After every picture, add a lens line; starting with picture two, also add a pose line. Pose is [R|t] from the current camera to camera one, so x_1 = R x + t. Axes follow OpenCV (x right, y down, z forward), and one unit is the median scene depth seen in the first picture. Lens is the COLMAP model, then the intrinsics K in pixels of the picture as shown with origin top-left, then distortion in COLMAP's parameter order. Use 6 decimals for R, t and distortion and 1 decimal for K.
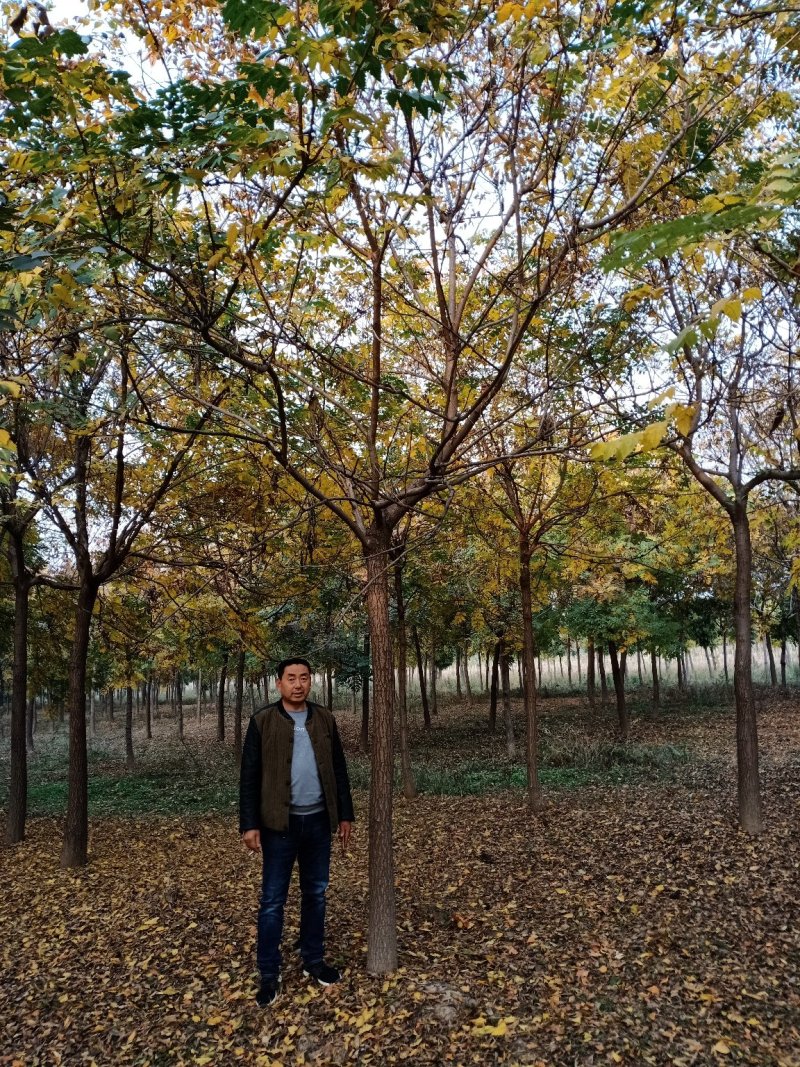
lens RADIAL K [[863.9, 0, 406.3], [0, 863.9, 533.3], [0, 0, 1]] dist [0.049996, -0.093565]
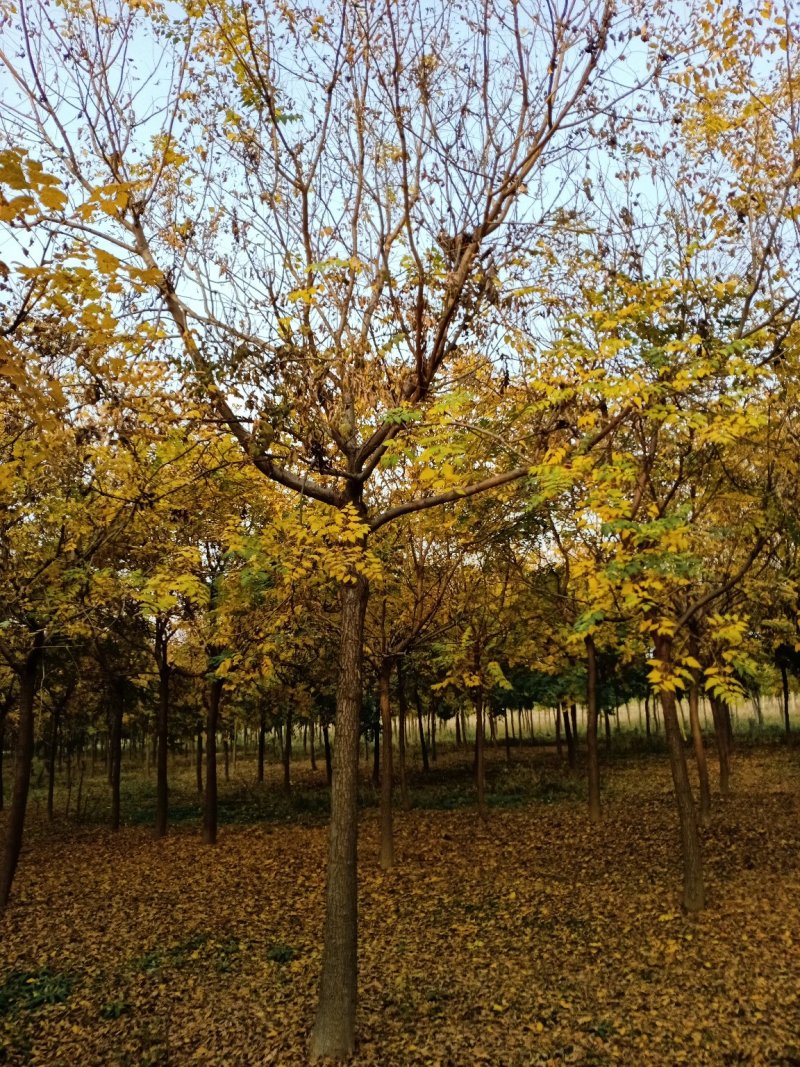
lens RADIAL K [[863.9, 0, 406.3], [0, 863.9, 533.3], [0, 0, 1]] dist [0.049996, -0.093565]
pose [[0.999906, -0.009483, -0.009856, 0.014022], [0.008930, 0.998462, -0.054718, -0.061410], [0.010360, 0.054625, 0.998453, -0.335685]]
